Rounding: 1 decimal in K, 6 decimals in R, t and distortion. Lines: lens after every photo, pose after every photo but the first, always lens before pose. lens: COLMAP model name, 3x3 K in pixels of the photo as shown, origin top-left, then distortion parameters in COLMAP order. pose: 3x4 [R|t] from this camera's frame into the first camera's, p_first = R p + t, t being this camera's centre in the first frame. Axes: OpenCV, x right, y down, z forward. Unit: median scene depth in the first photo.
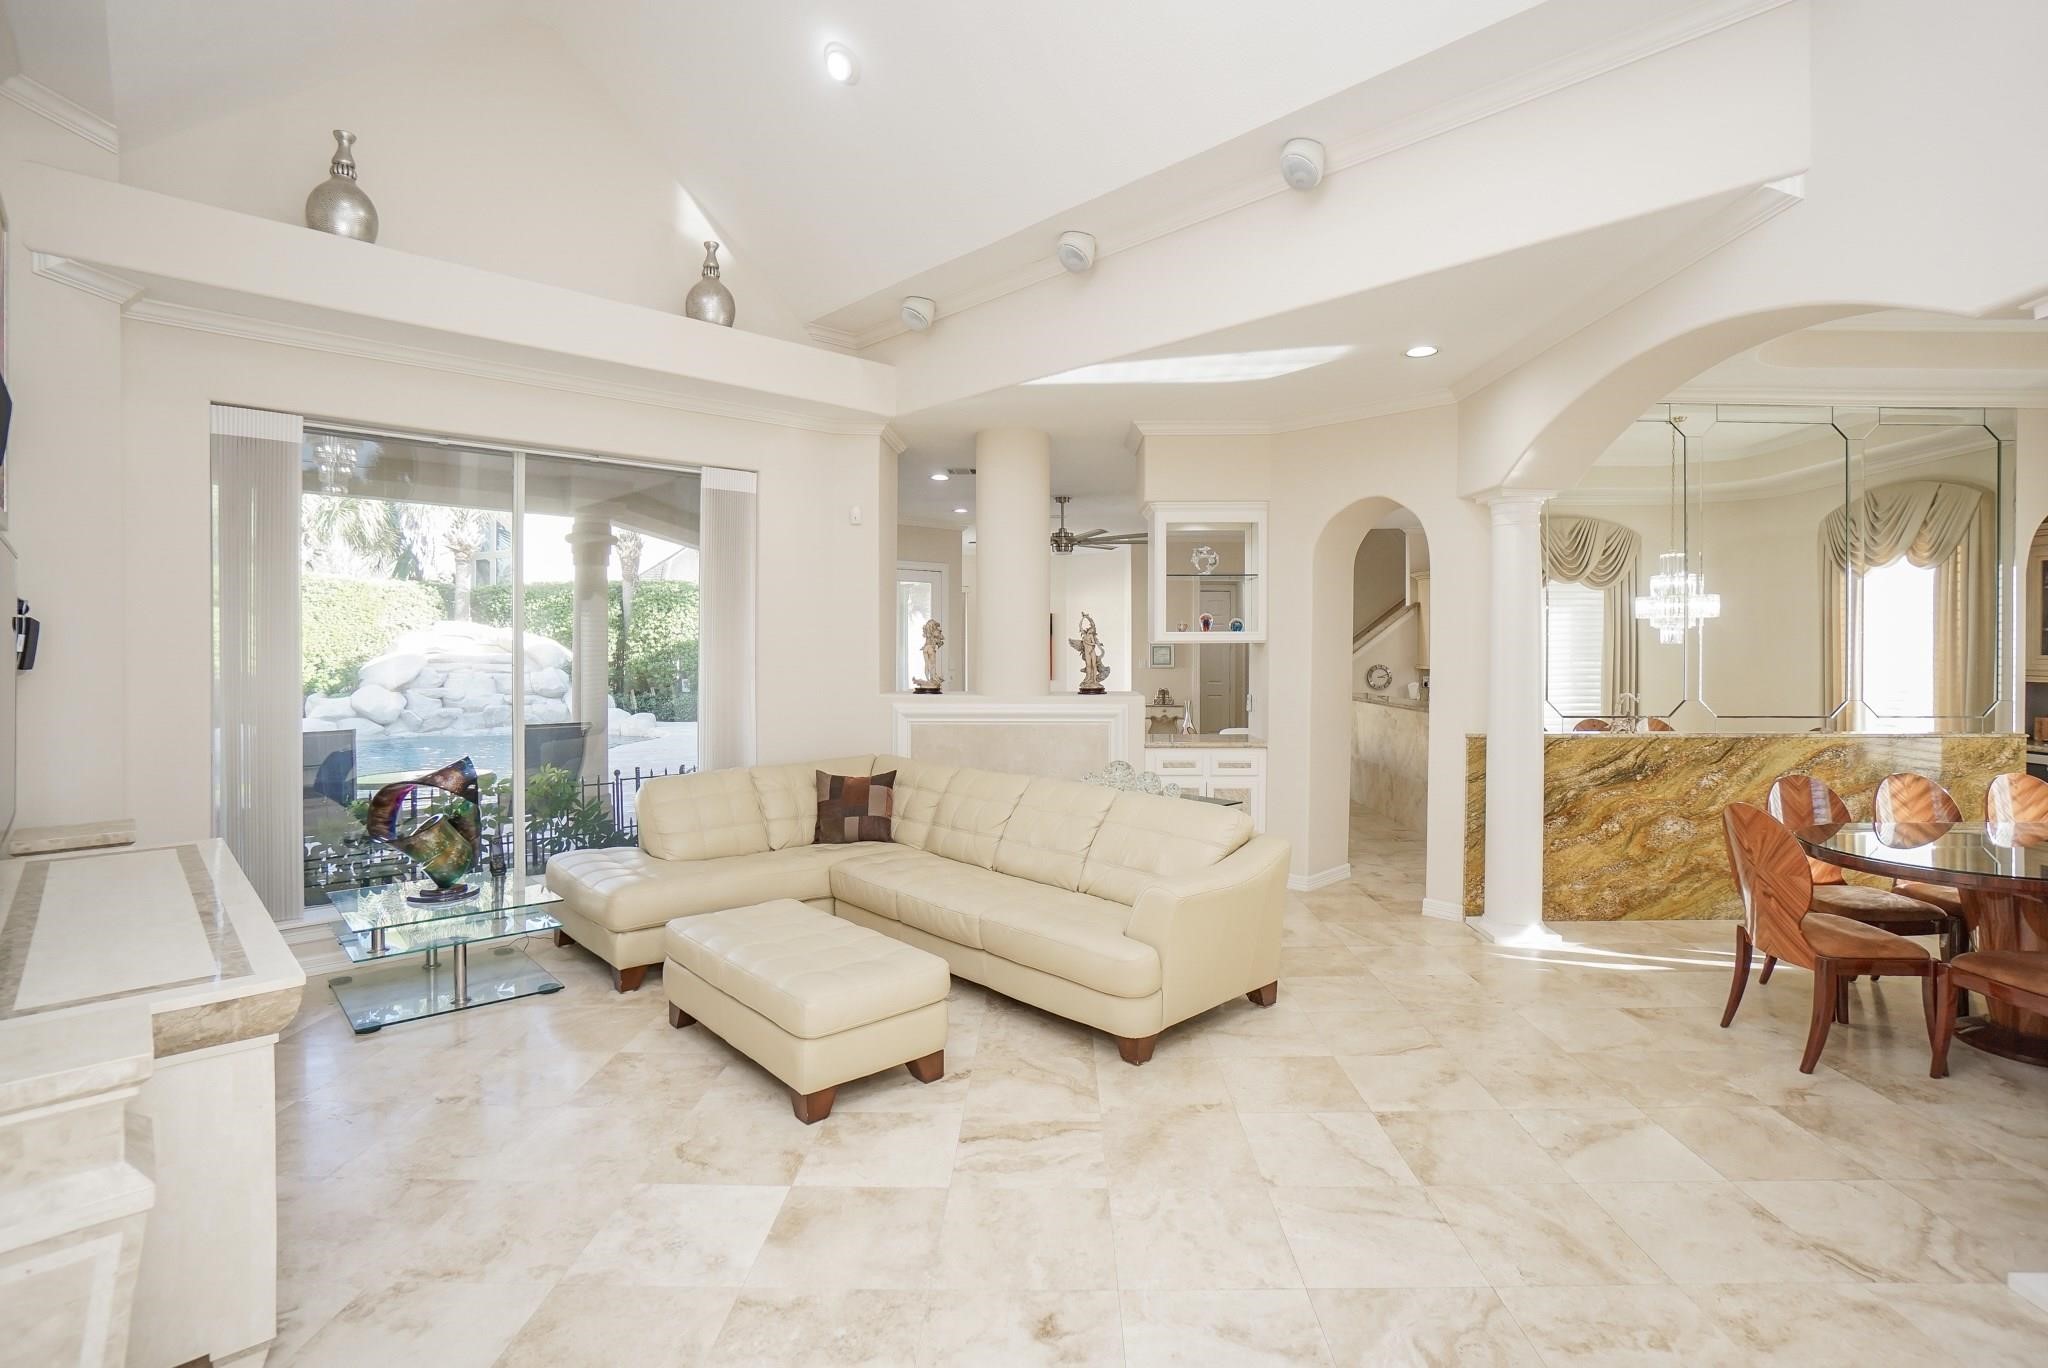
lens RADIAL K [[991.7, 0, 1025.3], [0, 991.7, 651.5], [0, 0, 1]] dist [-0.028490, 0.000583]
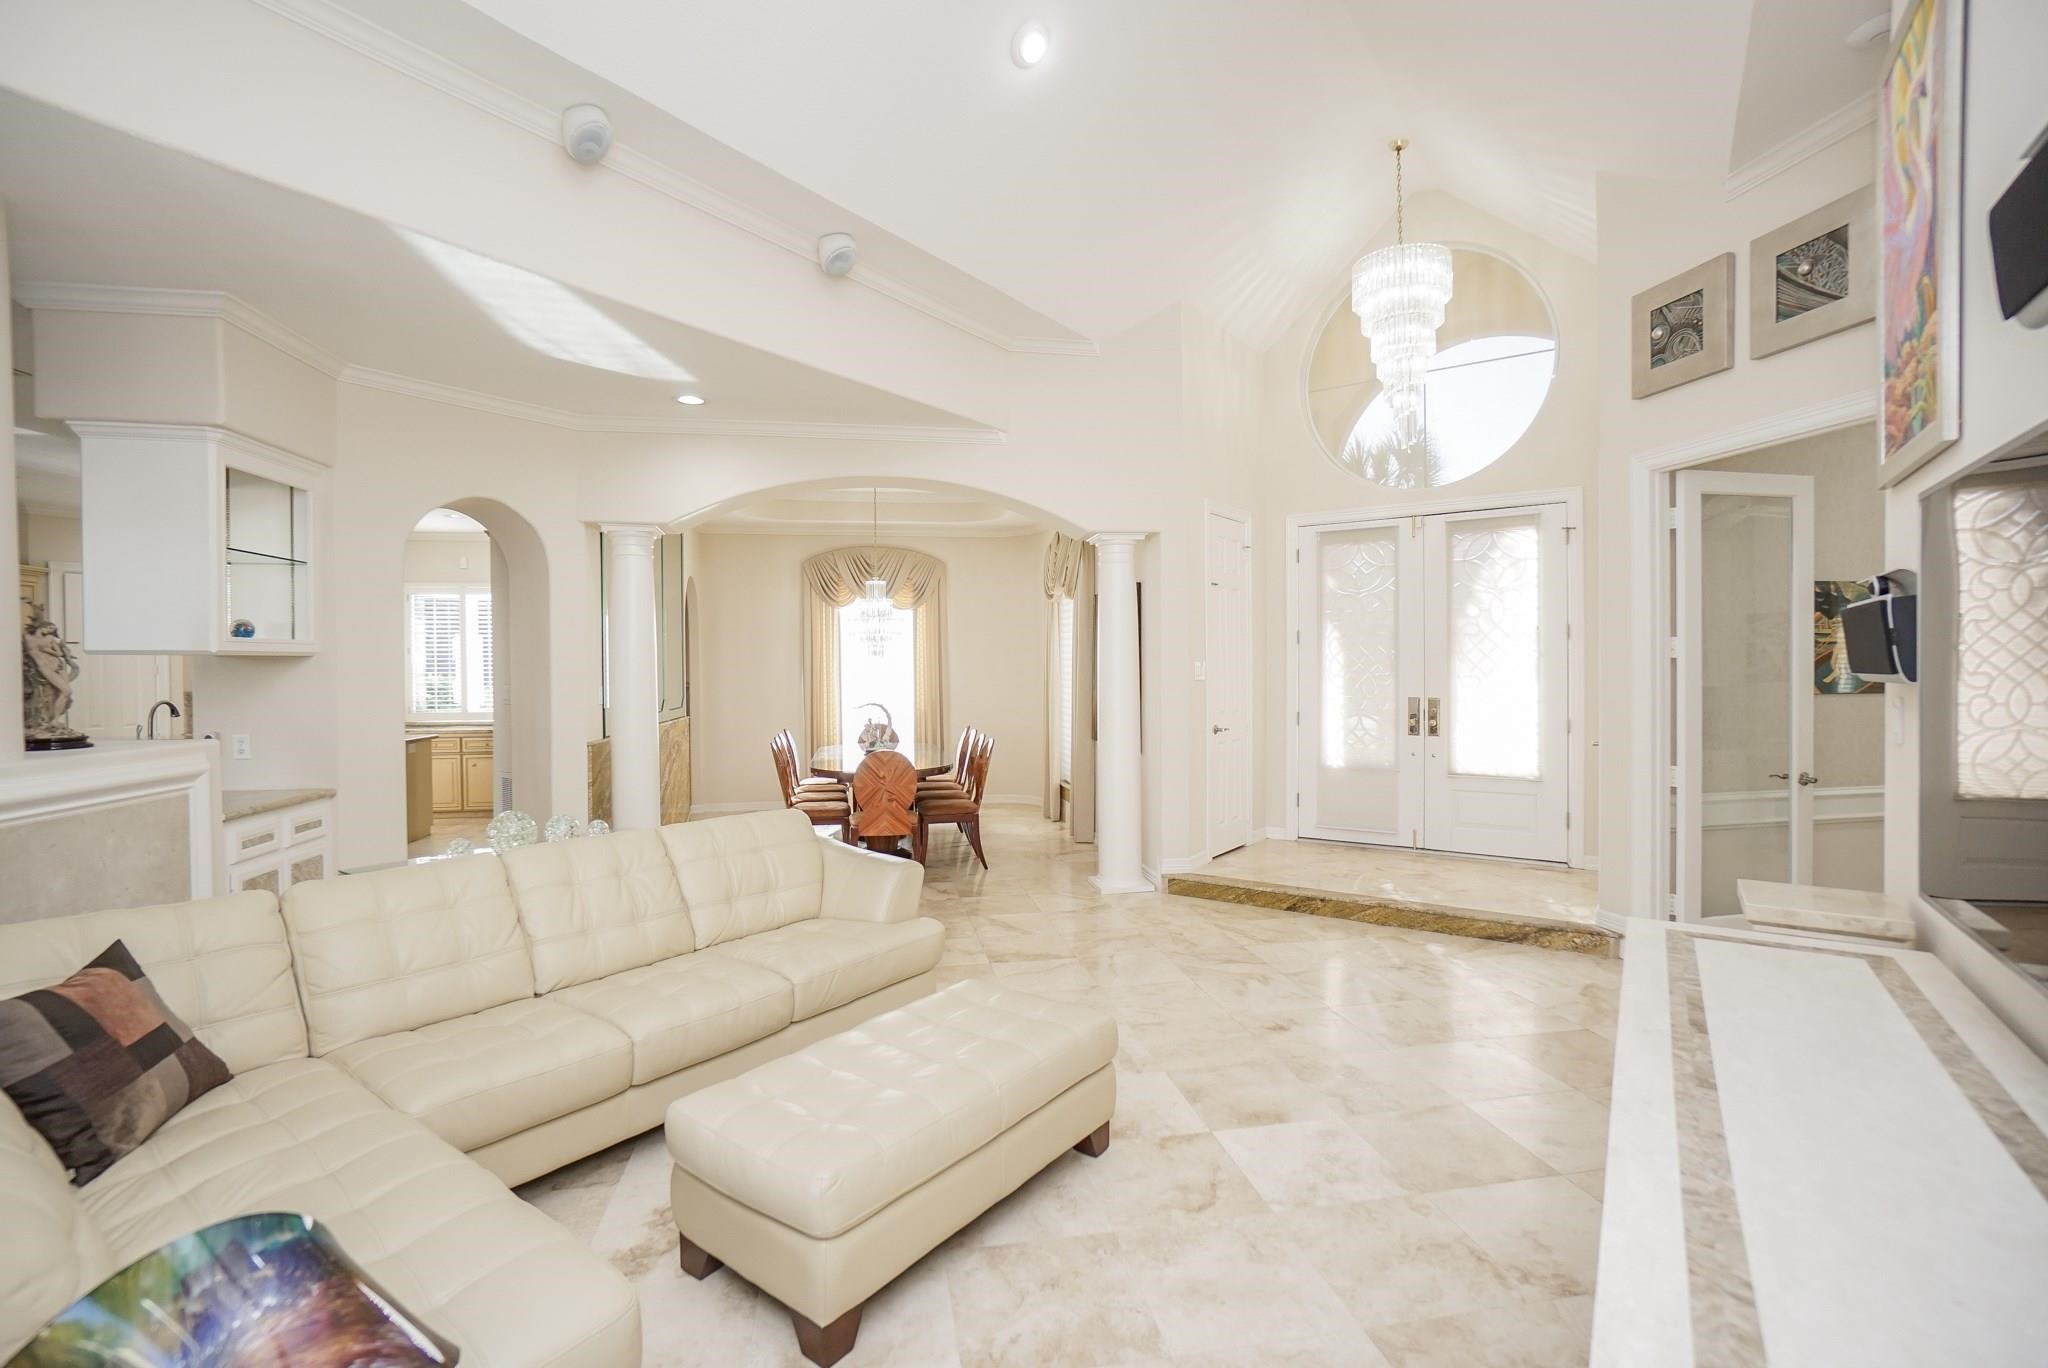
lens RADIAL K [[933.3, 0, 1024.0], [0, 933.3, 684.0], [0, 0, 1]] dist [-0.044545, 0.000118]
pose [[-0.216759, -0.009654, 0.976178, -0.994616], [0.009683, 0.999881, 0.012038, 0.016477], [-0.976177, 0.012061, -0.216639, 1.172823]]
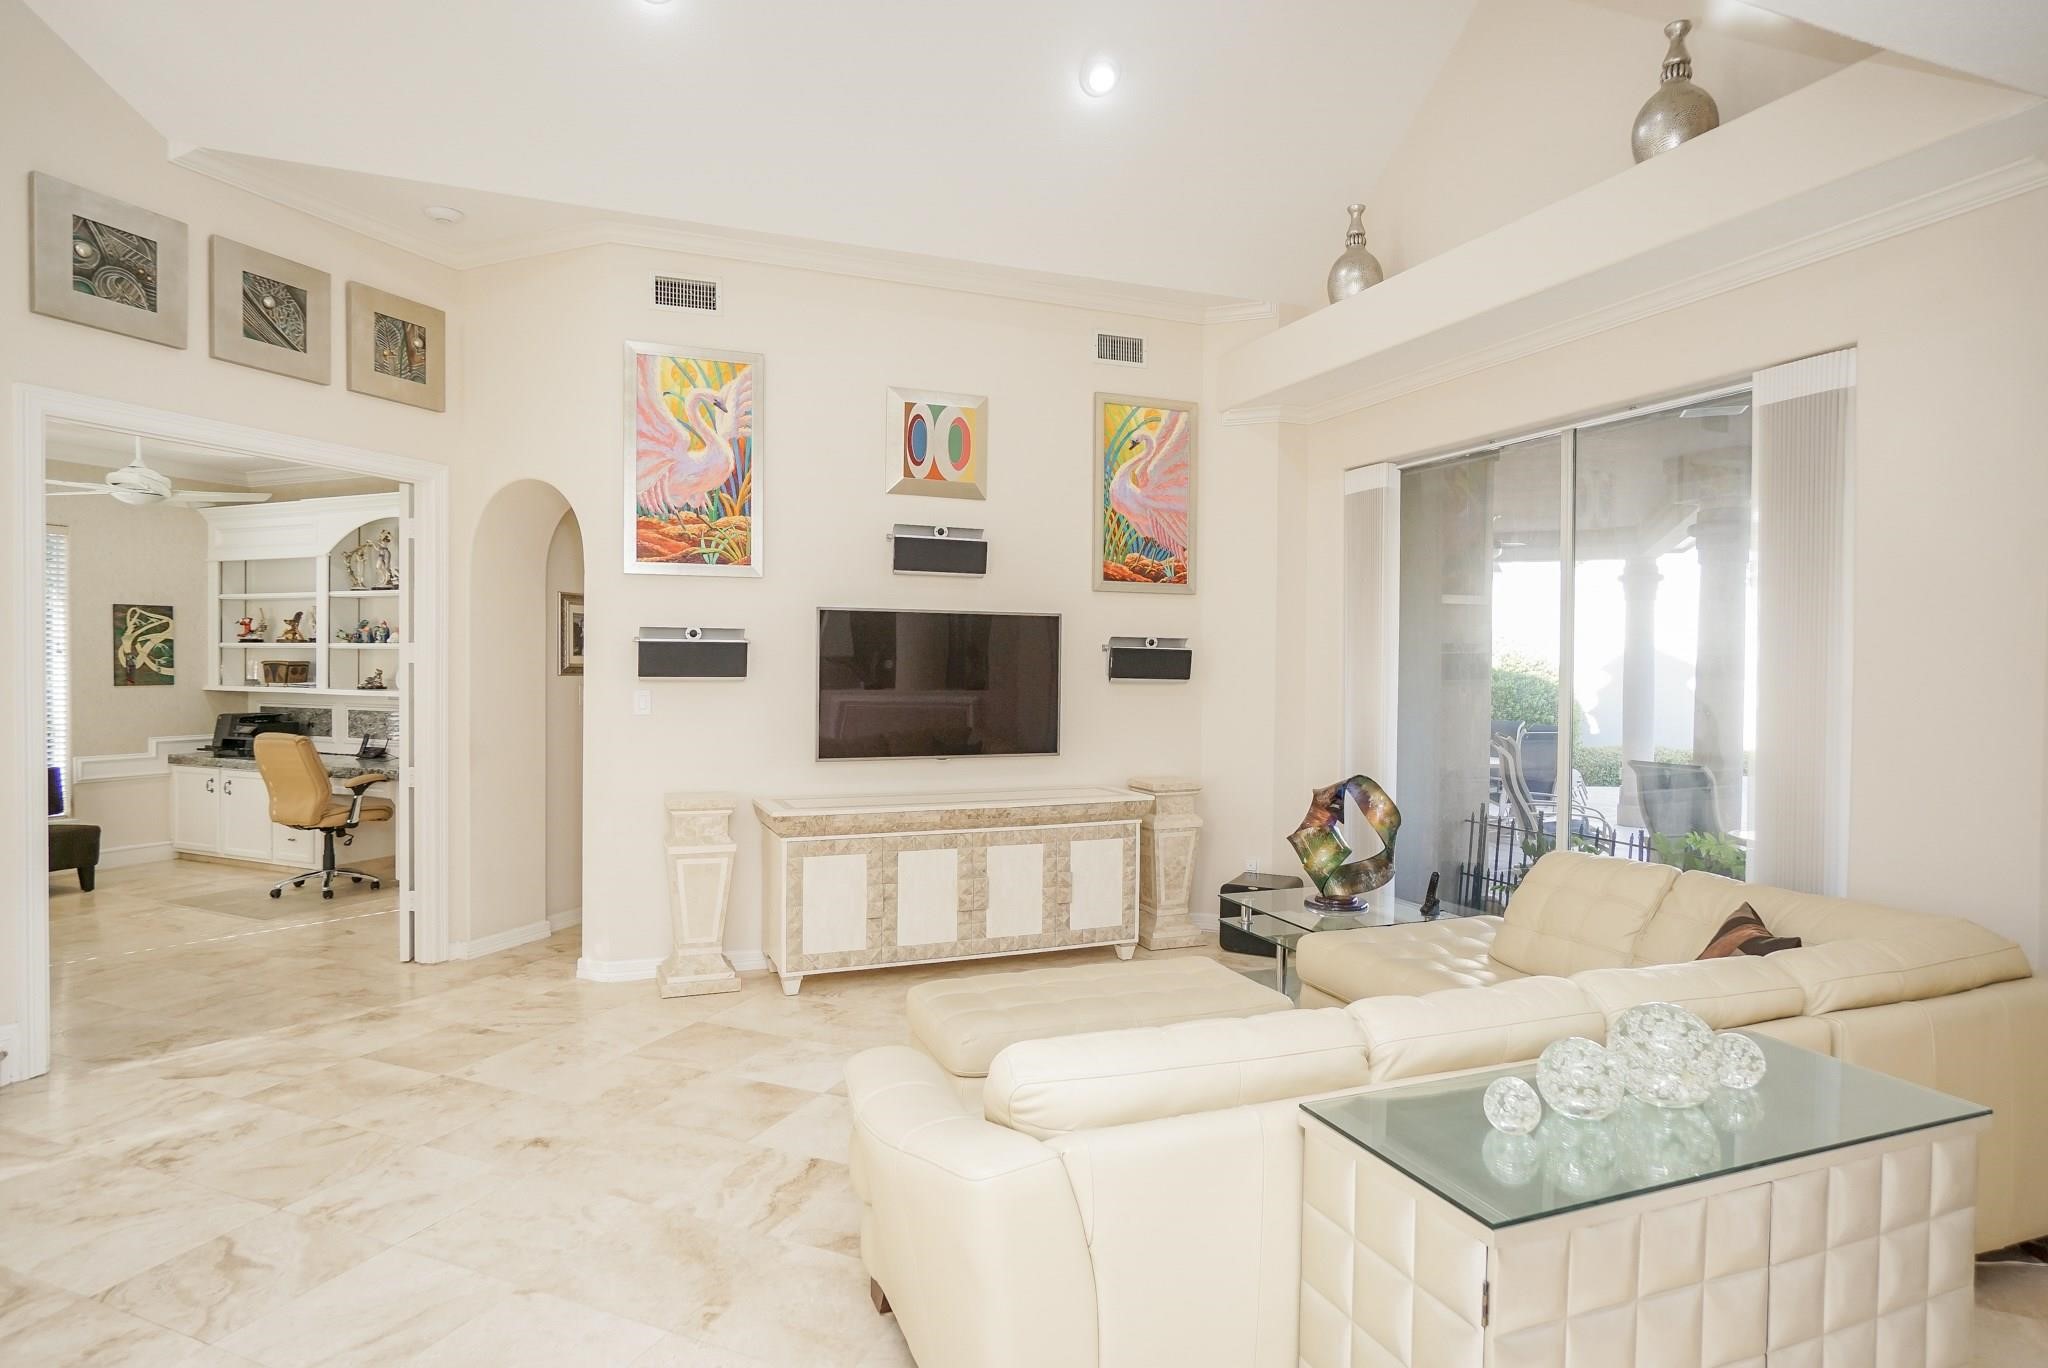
lens RADIAL K [[1065.5, 0, 978.1], [0, 1065.5, 677.2], [0, 0, 1]] dist [-0.000210, 0.015278]
pose [[-0.375432, 0.005118, -0.926836, 0.778585], [-0.010651, 0.999895, 0.009835, -0.002742], [0.926789, 0.013564, -0.375338, 1.386706]]
